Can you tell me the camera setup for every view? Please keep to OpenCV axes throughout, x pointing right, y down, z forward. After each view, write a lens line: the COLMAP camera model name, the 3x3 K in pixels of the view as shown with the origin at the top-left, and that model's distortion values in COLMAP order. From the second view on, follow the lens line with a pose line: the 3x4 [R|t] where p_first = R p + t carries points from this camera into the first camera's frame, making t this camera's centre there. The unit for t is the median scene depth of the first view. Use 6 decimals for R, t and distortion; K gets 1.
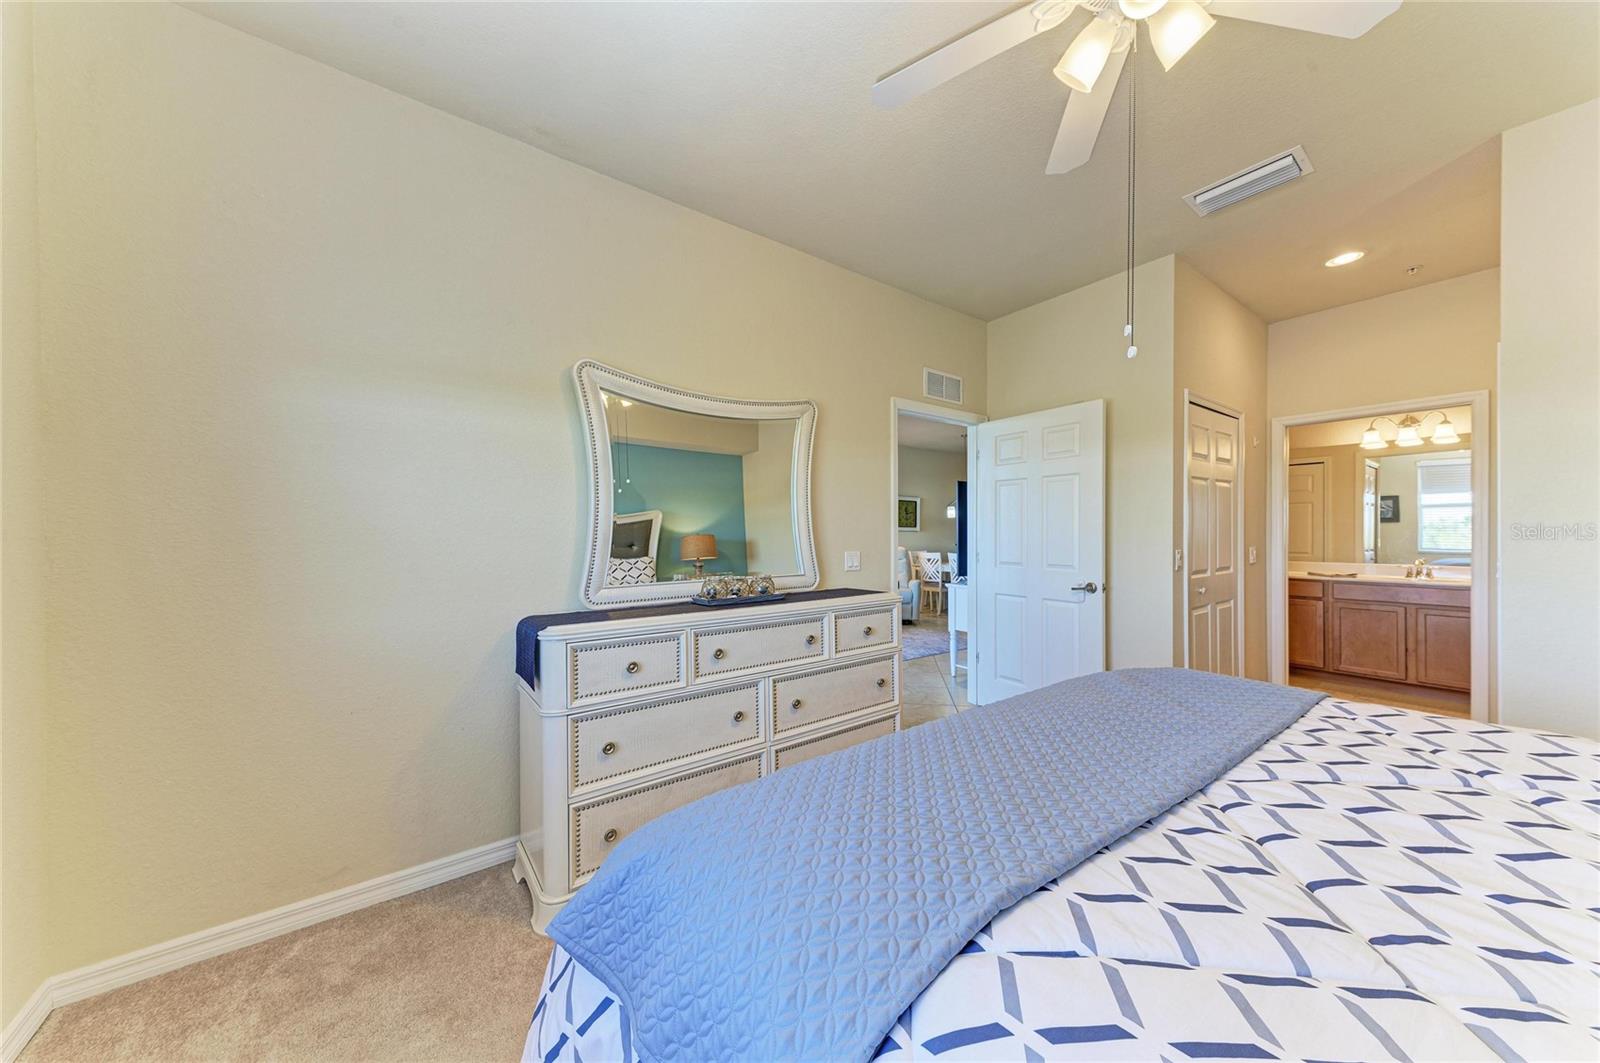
lens RADIAL K [[525.3, 0, 798.4], [0, 525.3, 540.7], [0, 0, 1]] dist [-0.000648, -0.000079]
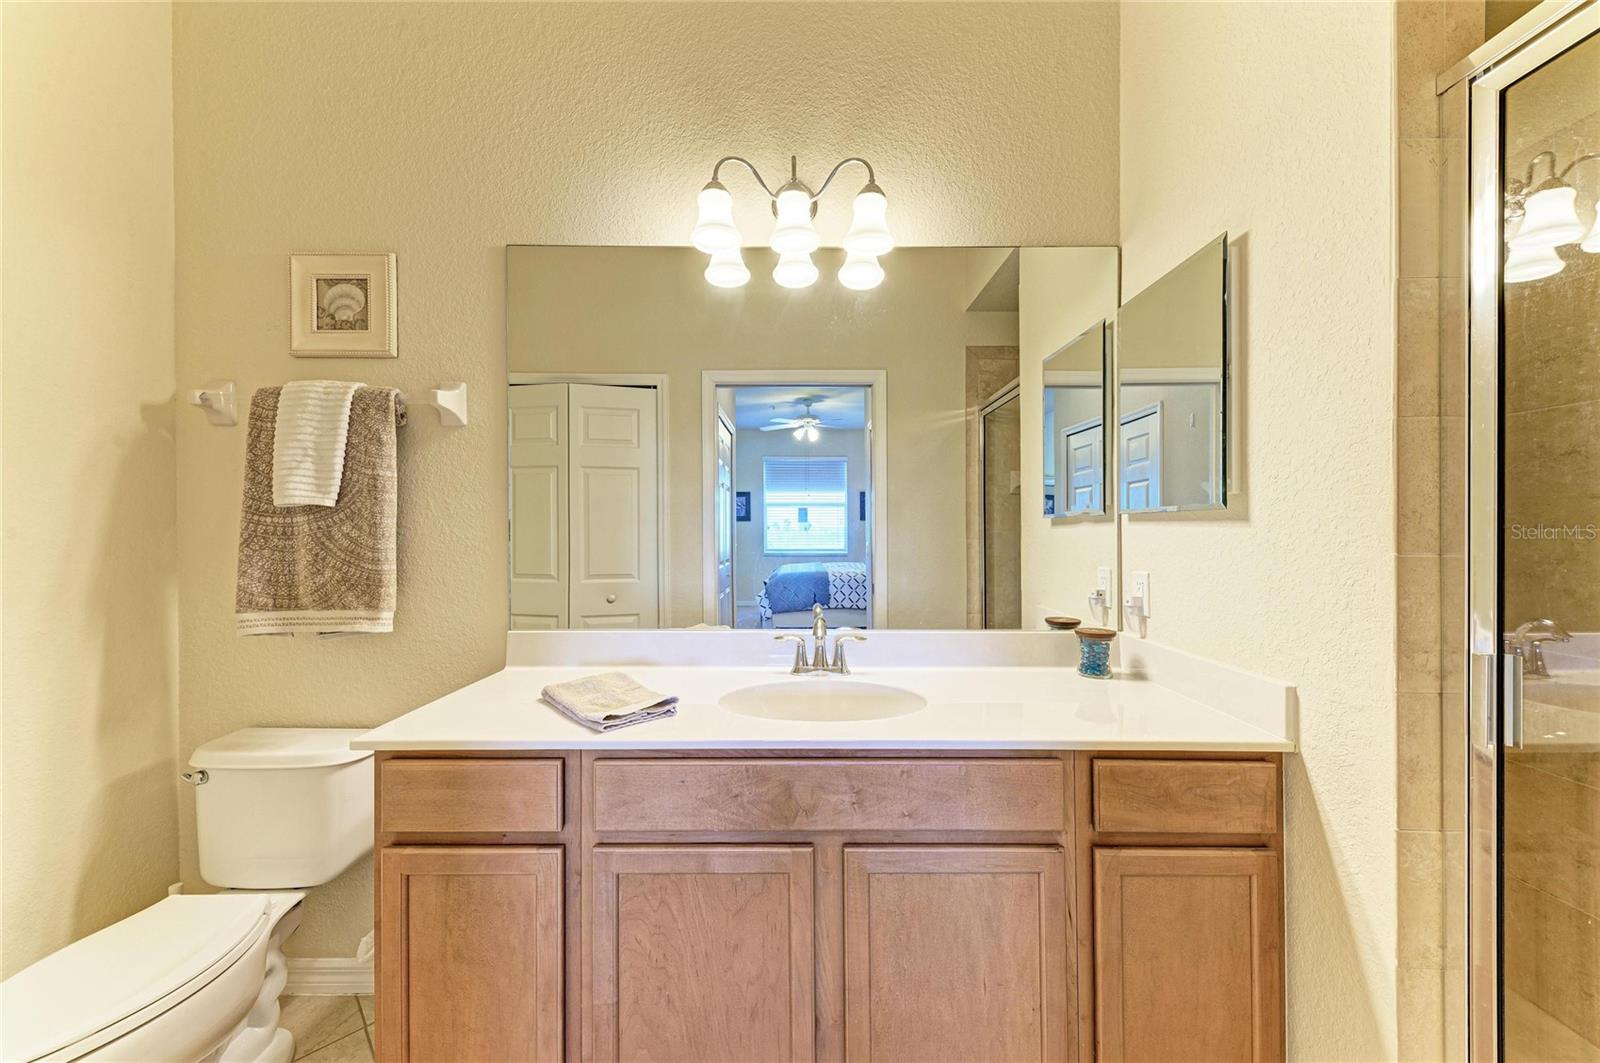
lens RADIAL K [[565.2, 0, 800.5], [0, 565.2, 535.6], [0, 0, 1]] dist [0.025381, -0.008713]
pose [[0.581733, 0.000108, 0.813380, 0.450667], [0.006859, 0.999964, -0.005038, -0.005772], [-0.813351, 0.008509, 0.581711, 0.407260]]
